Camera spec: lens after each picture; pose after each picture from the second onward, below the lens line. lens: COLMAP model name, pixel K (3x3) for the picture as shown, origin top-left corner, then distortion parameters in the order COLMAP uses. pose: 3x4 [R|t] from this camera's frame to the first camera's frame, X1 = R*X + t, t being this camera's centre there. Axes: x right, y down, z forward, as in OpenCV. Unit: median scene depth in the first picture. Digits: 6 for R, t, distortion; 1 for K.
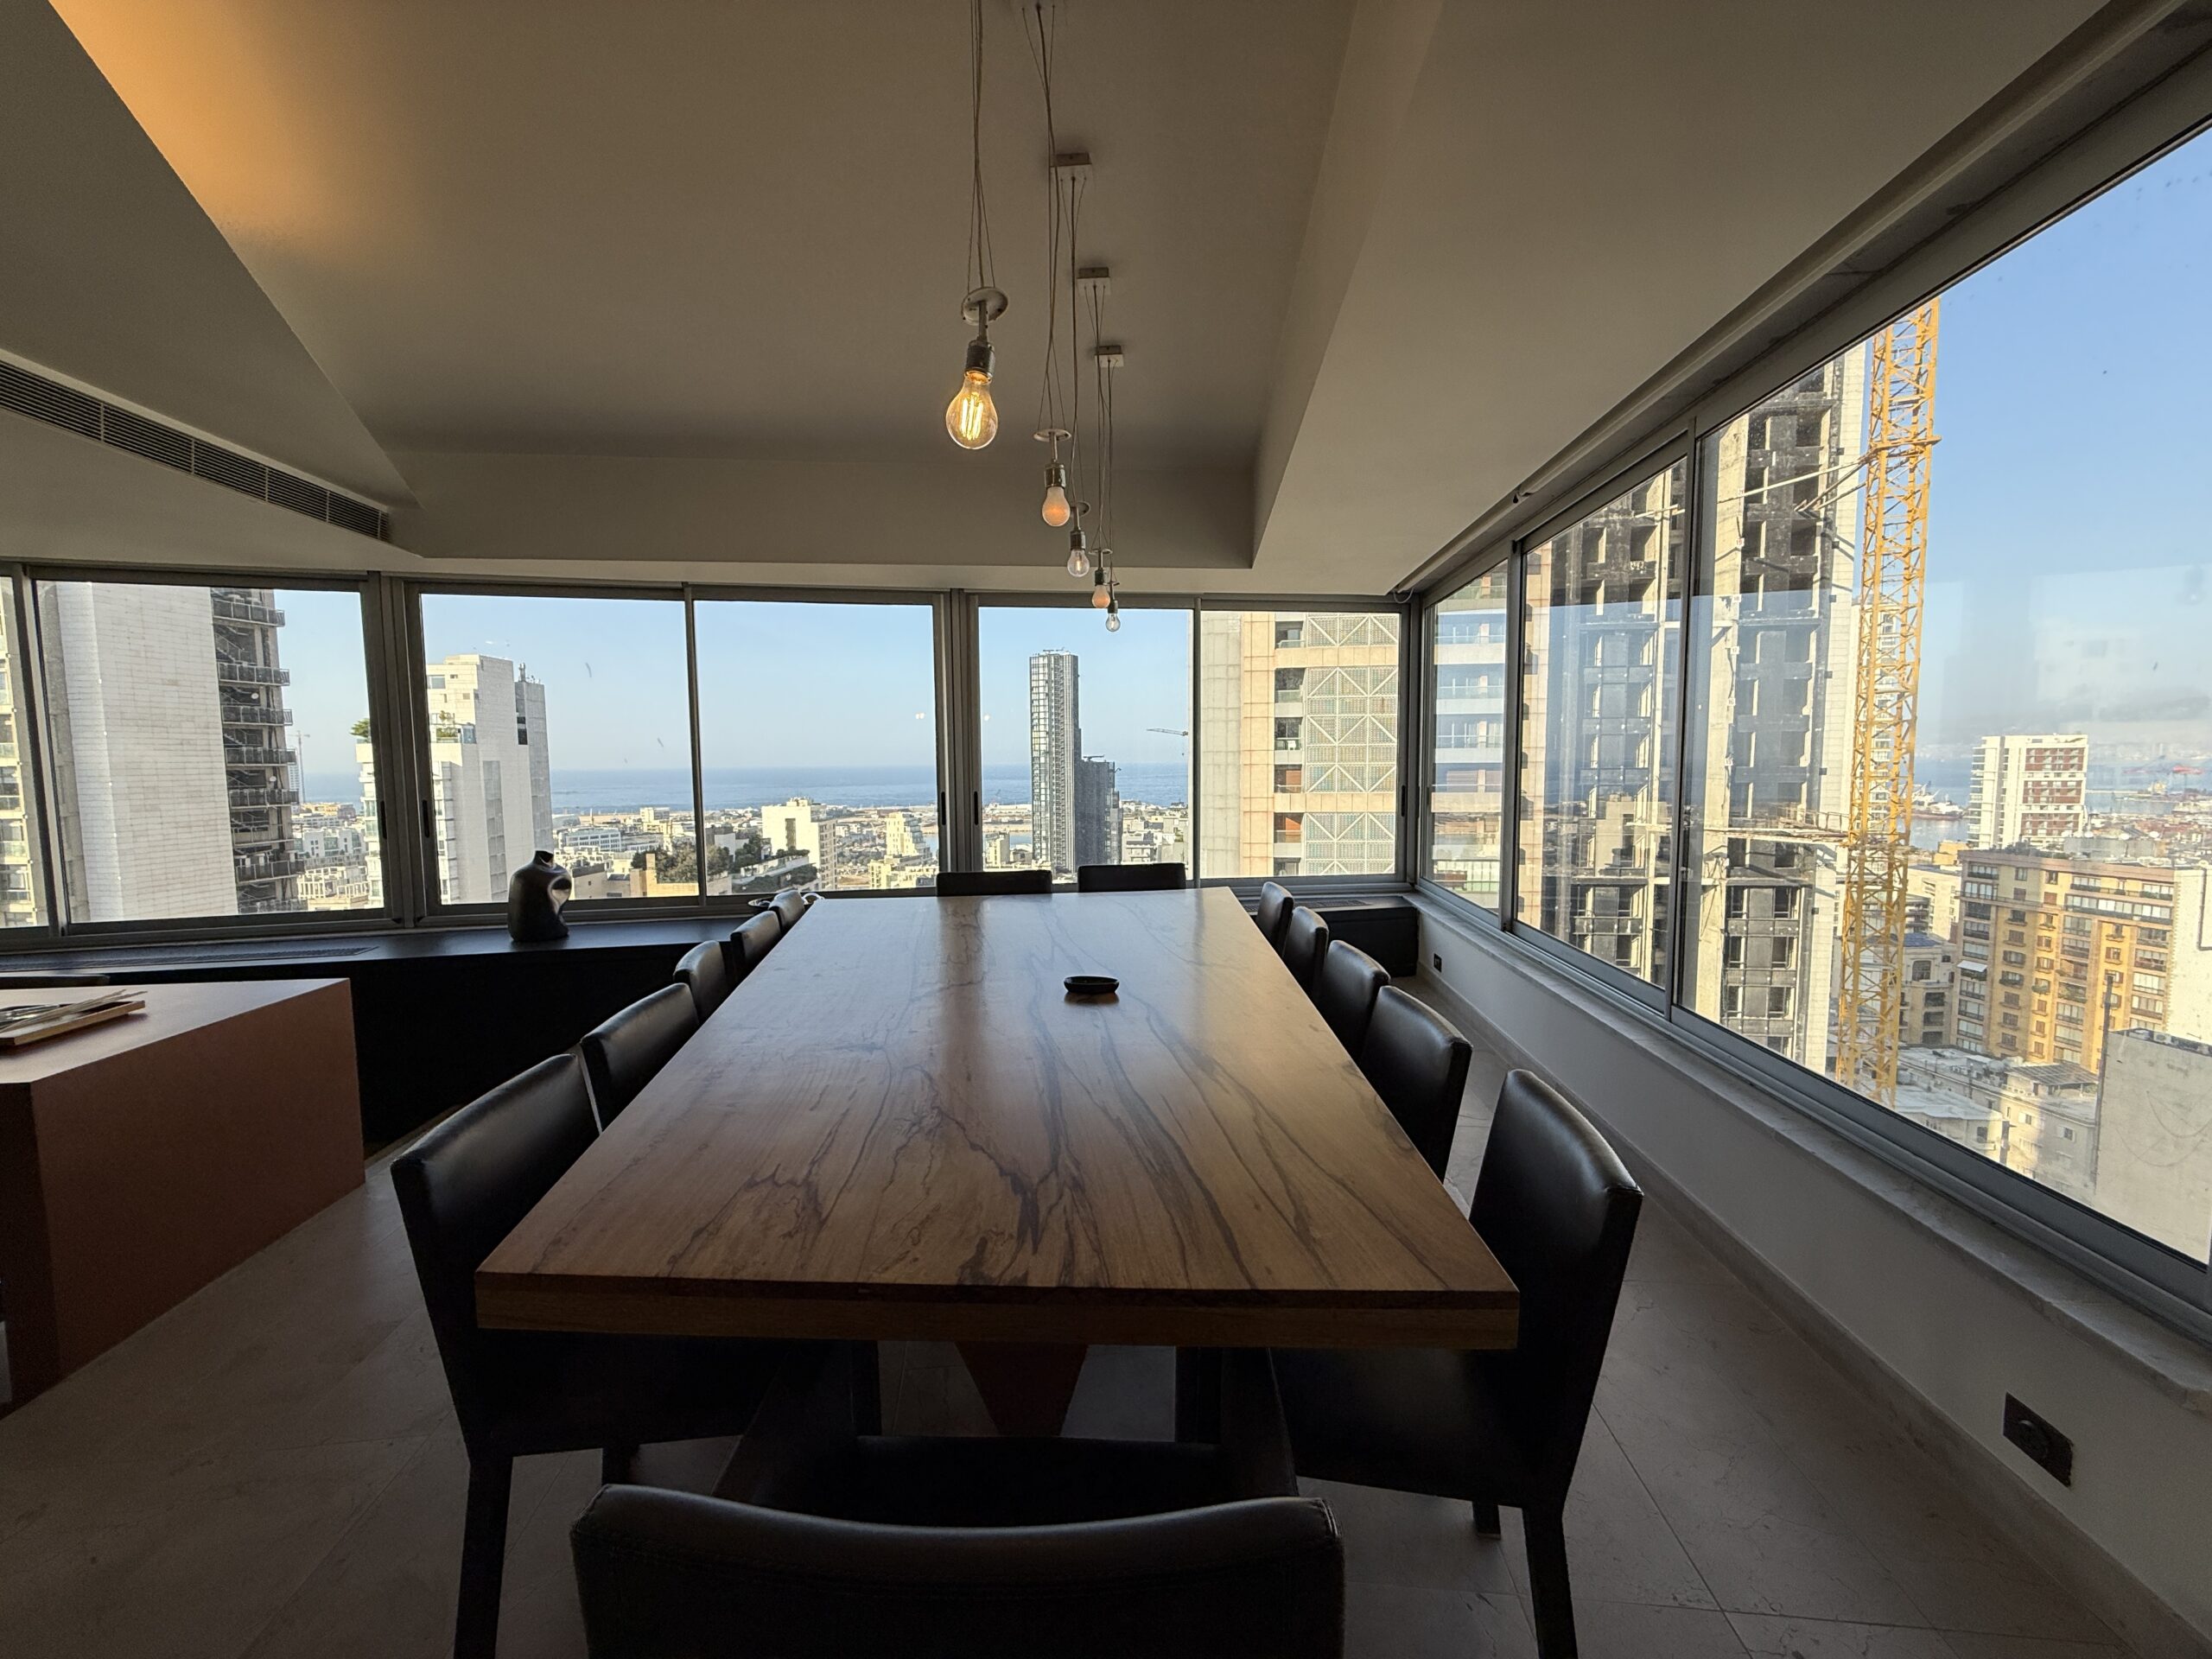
lens RADIAL K [[882.2, 0, 1097.6], [0, 882.2, 825.5], [0, 0, 1]] dist [0.000698, 0.000108]
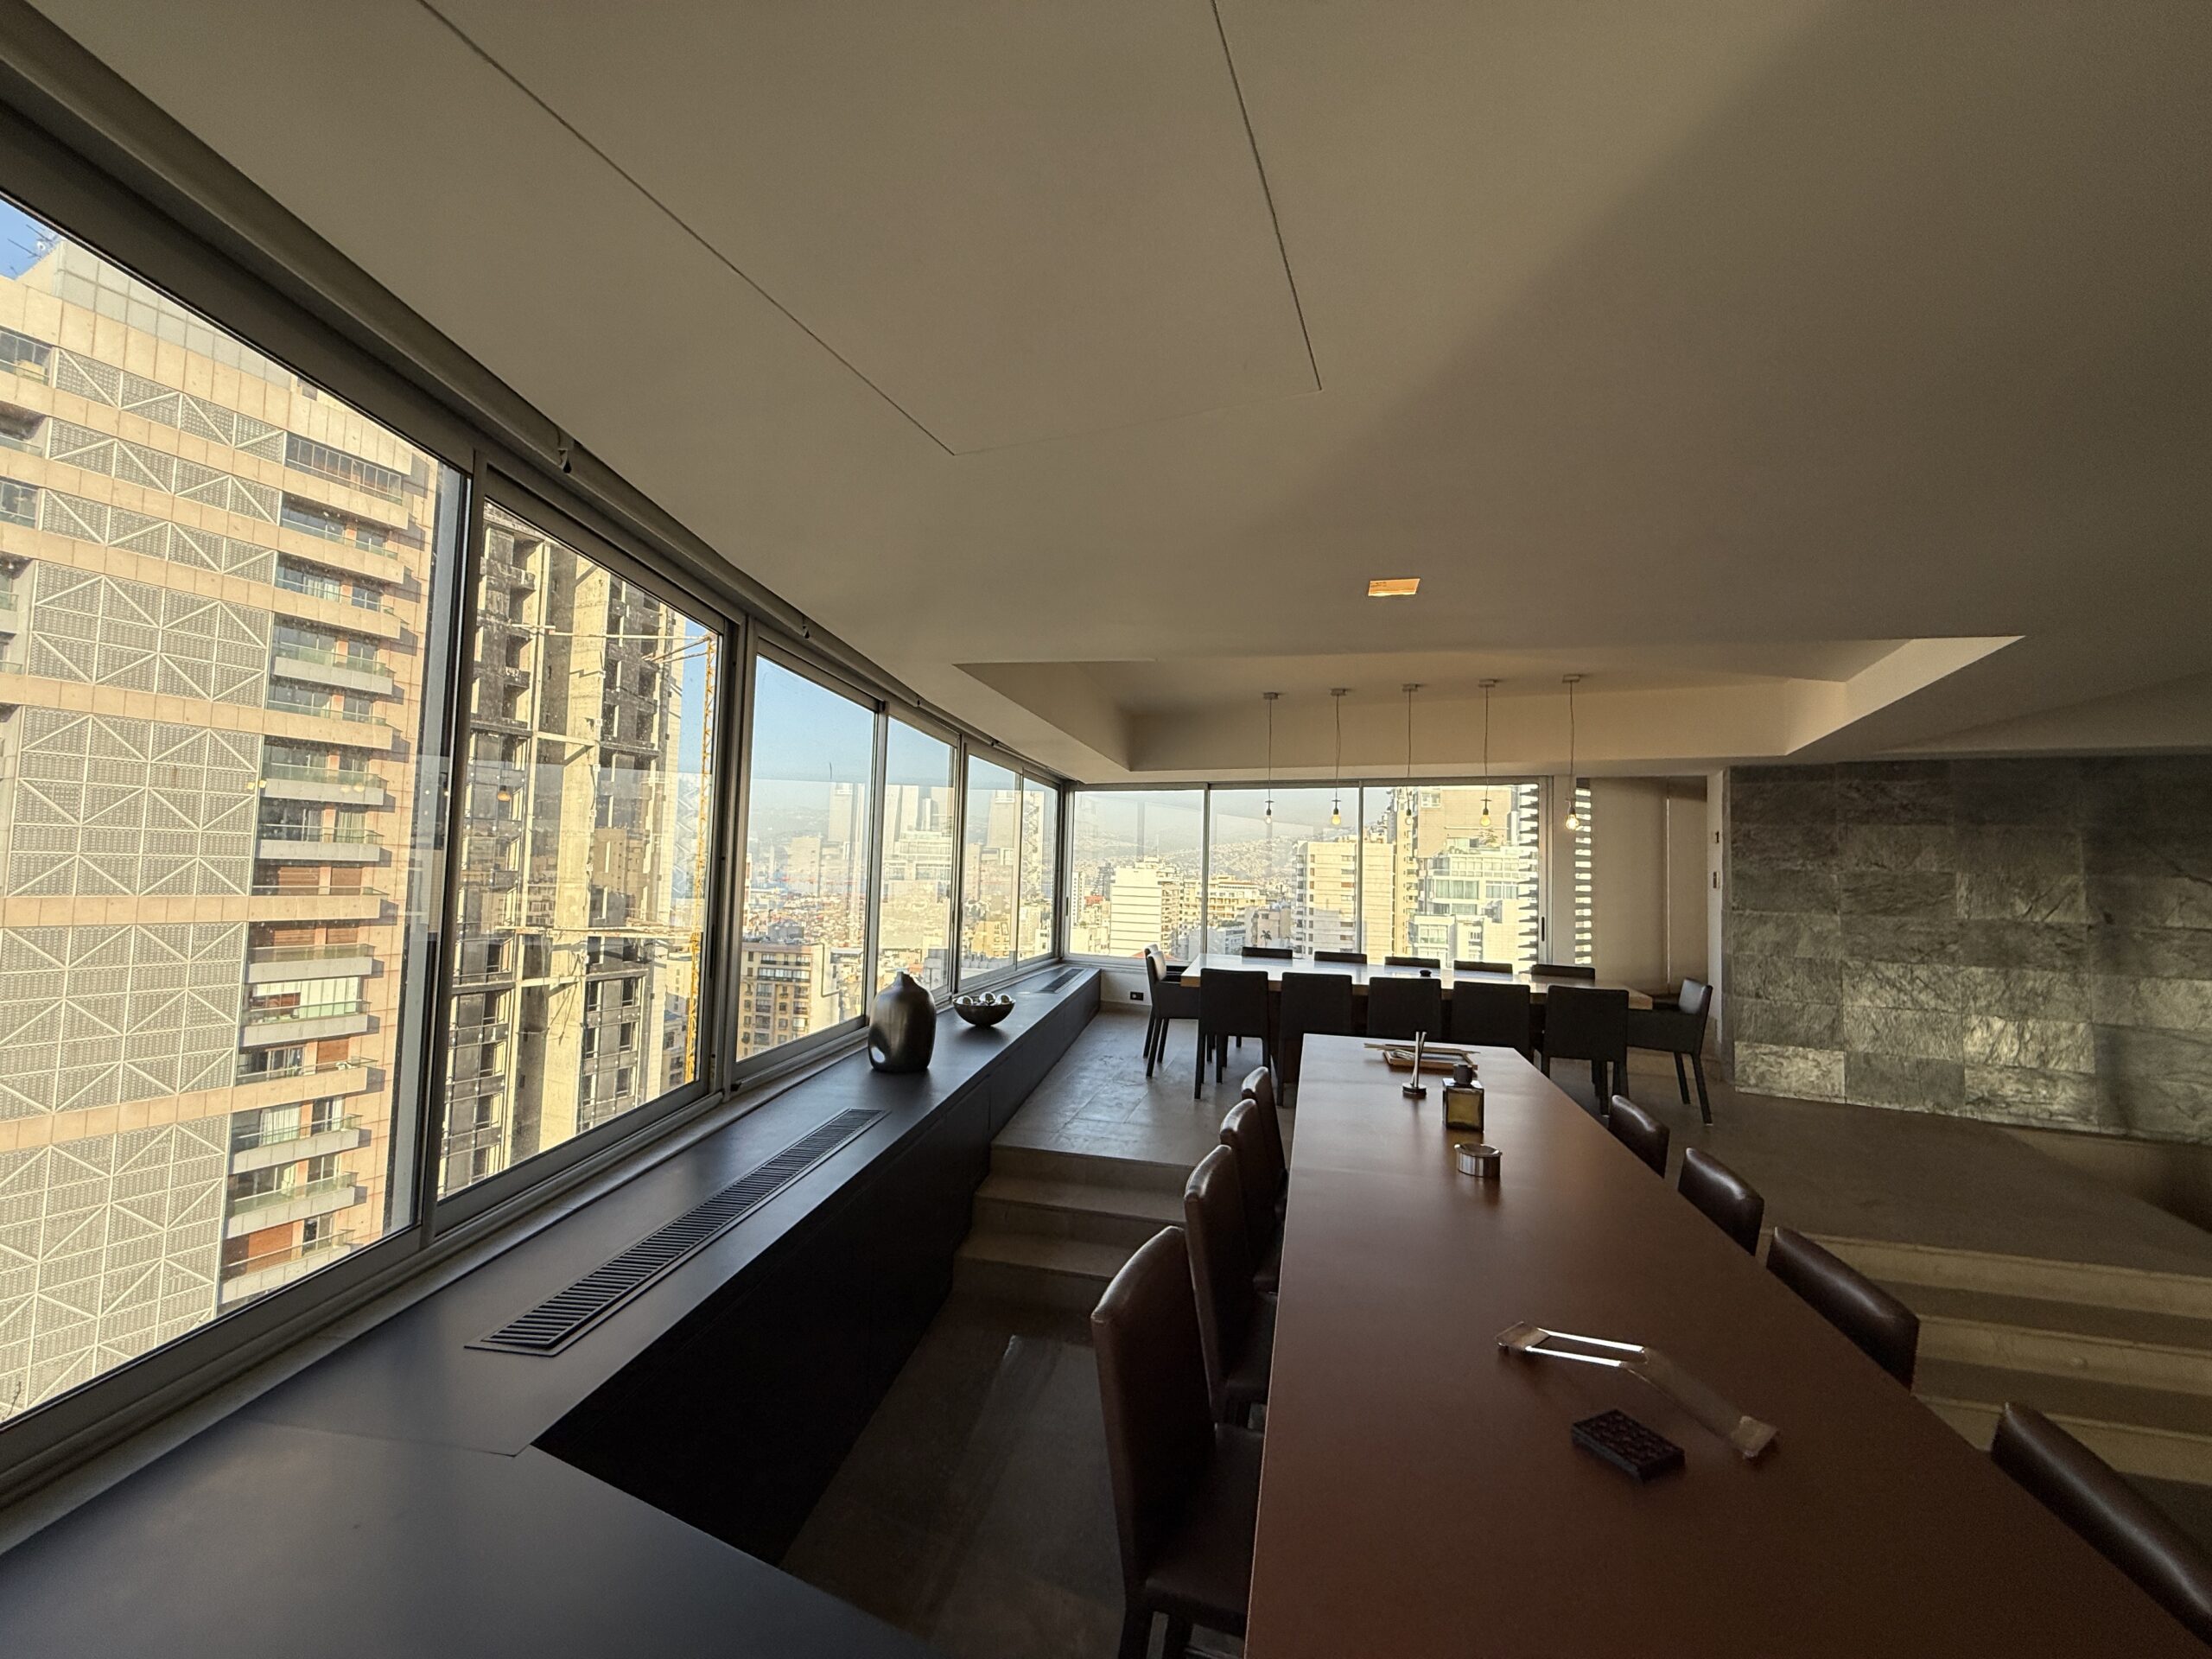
lens RADIAL K [[882.2, 0, 1112.0], [0, 882.2, 826.8], [0, 0, 1]] dist [0.000698, 0.000108]
pose [[0.321095, 0.071160, 0.944370, -0.114863], [0.037742, 0.995419, -0.087839, -0.001019], [-0.946295, 0.063847, 0.316939, 0.034045]]
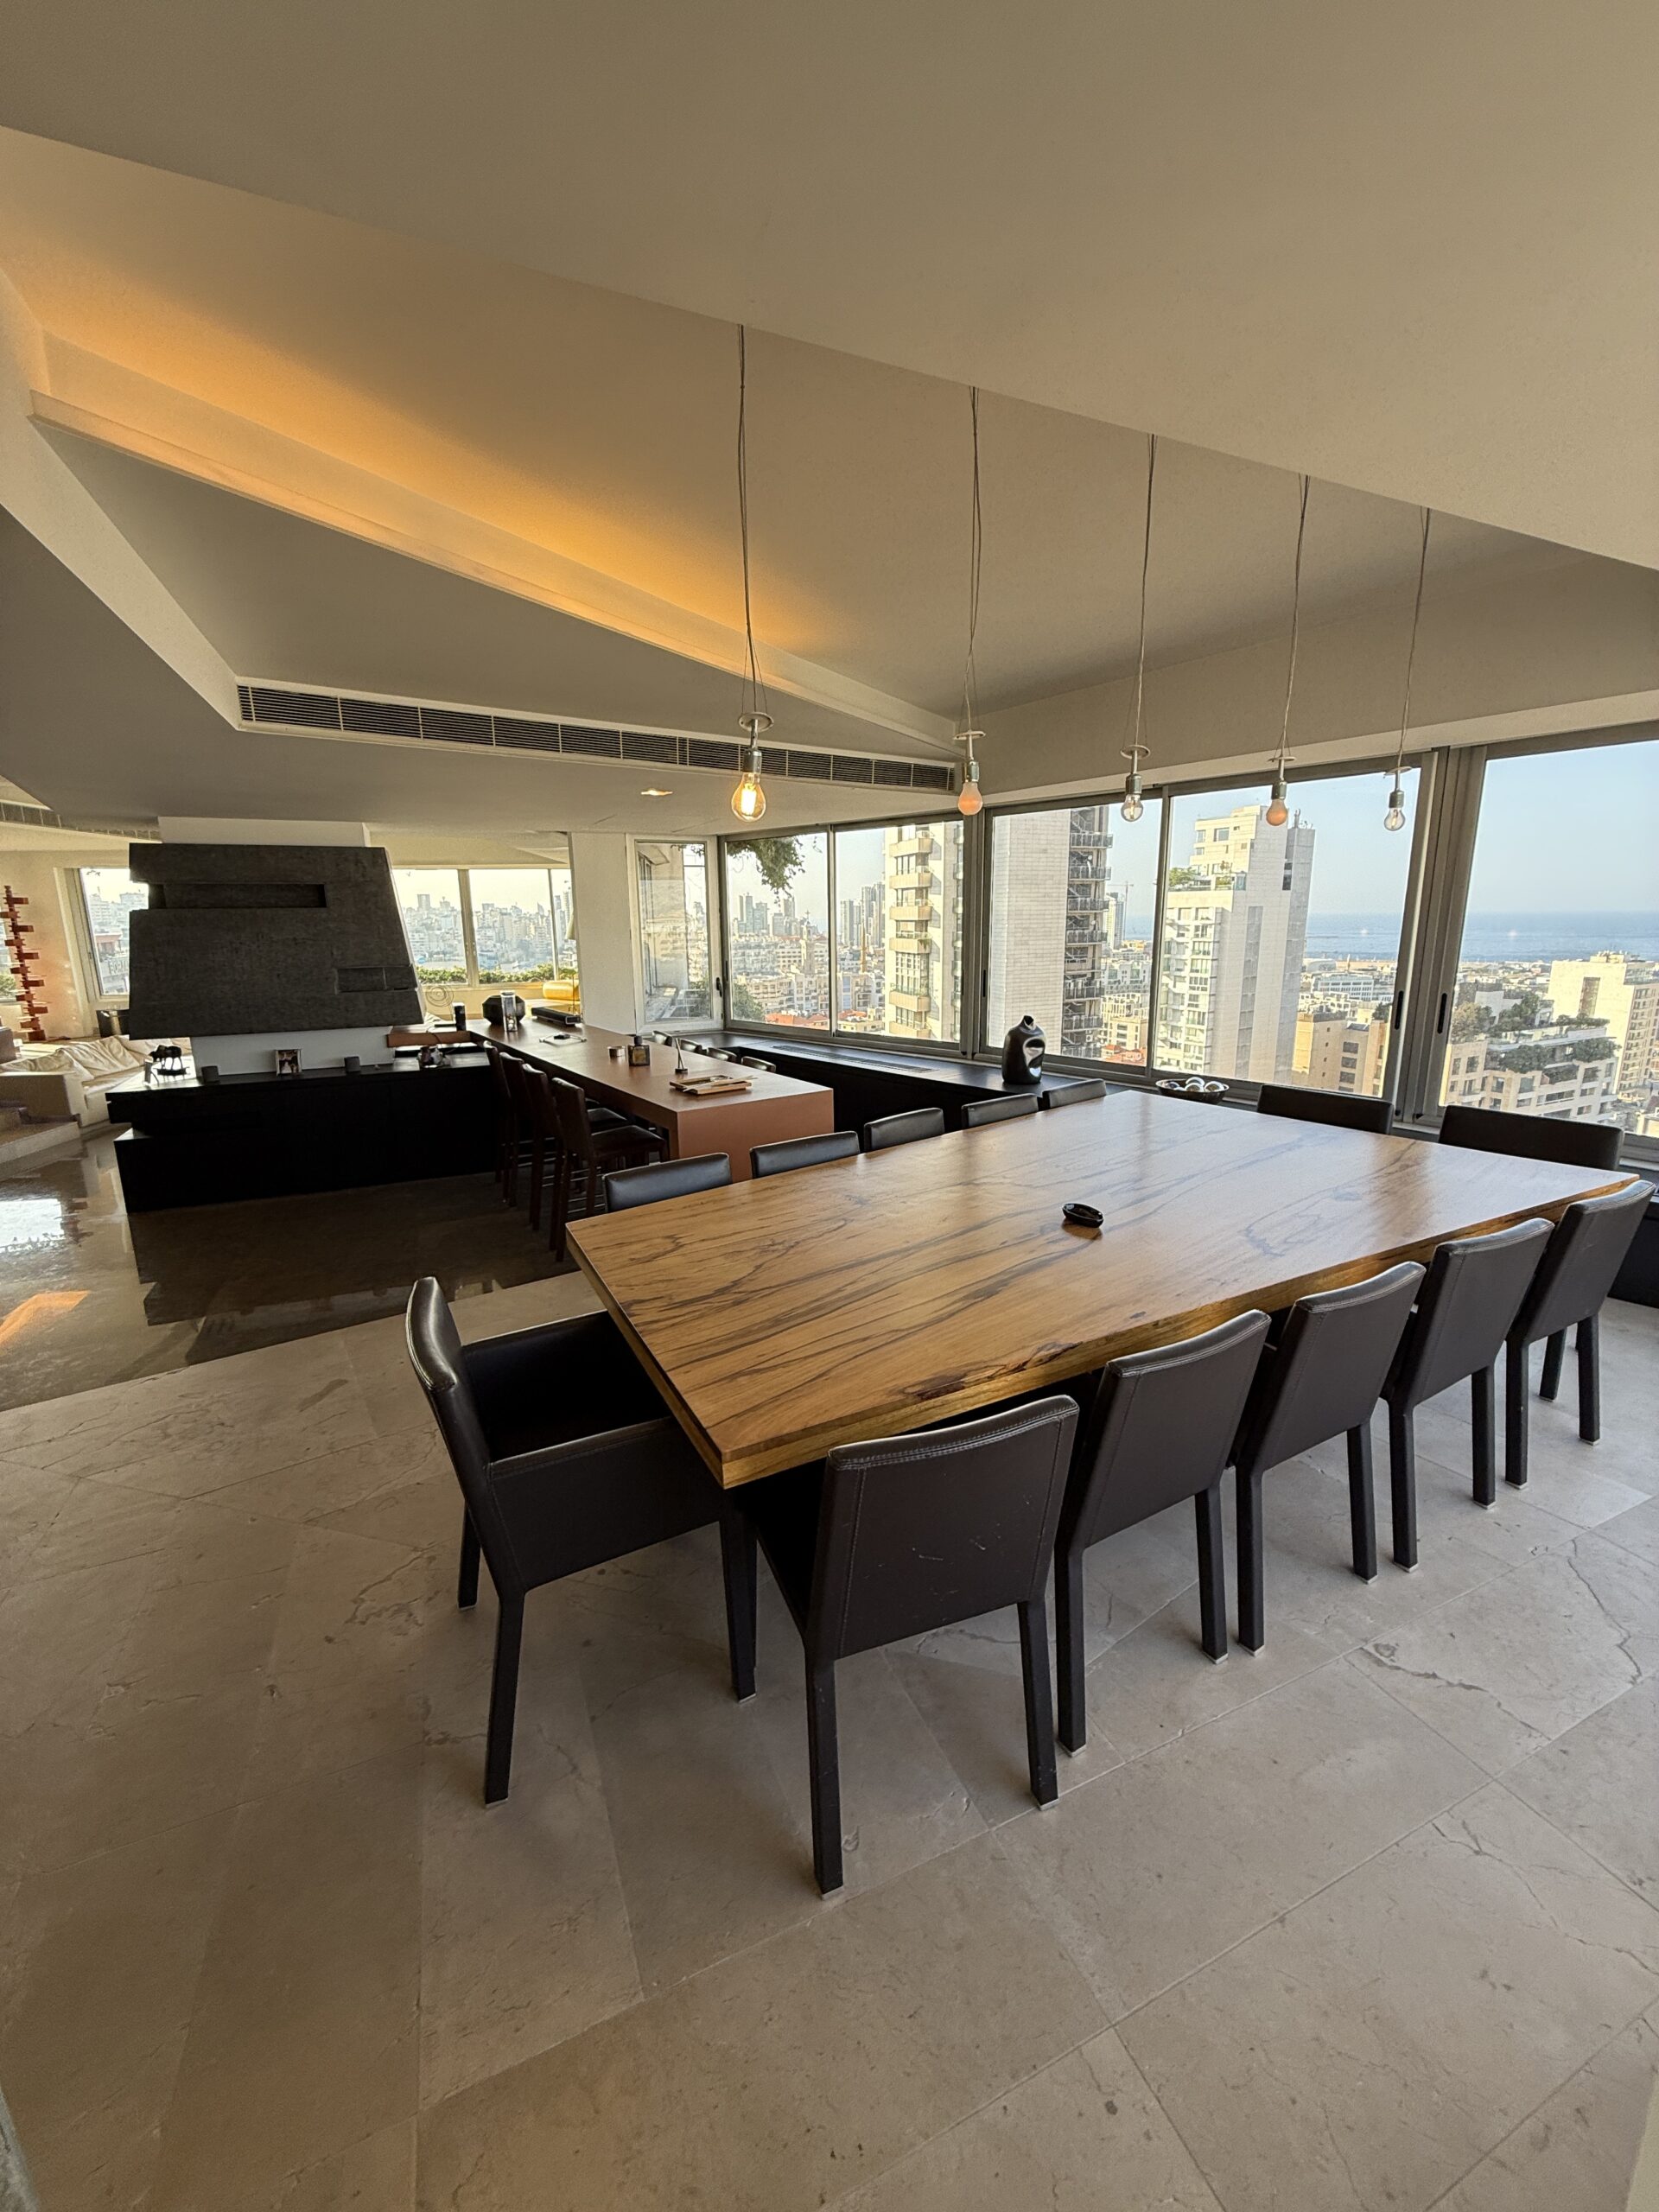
lens RADIAL K [[882.2, 0, 835.5], [0, 882.2, 1098.2], [0, 0, 1]] dist [0.000698, 0.000108]
pose [[0.502187, 0.181245, -0.845552, 0.030160], [-0.059155, 0.982699, 0.175509, -0.005483], [0.862734, -0.038120, 0.504220, 0.008055]]
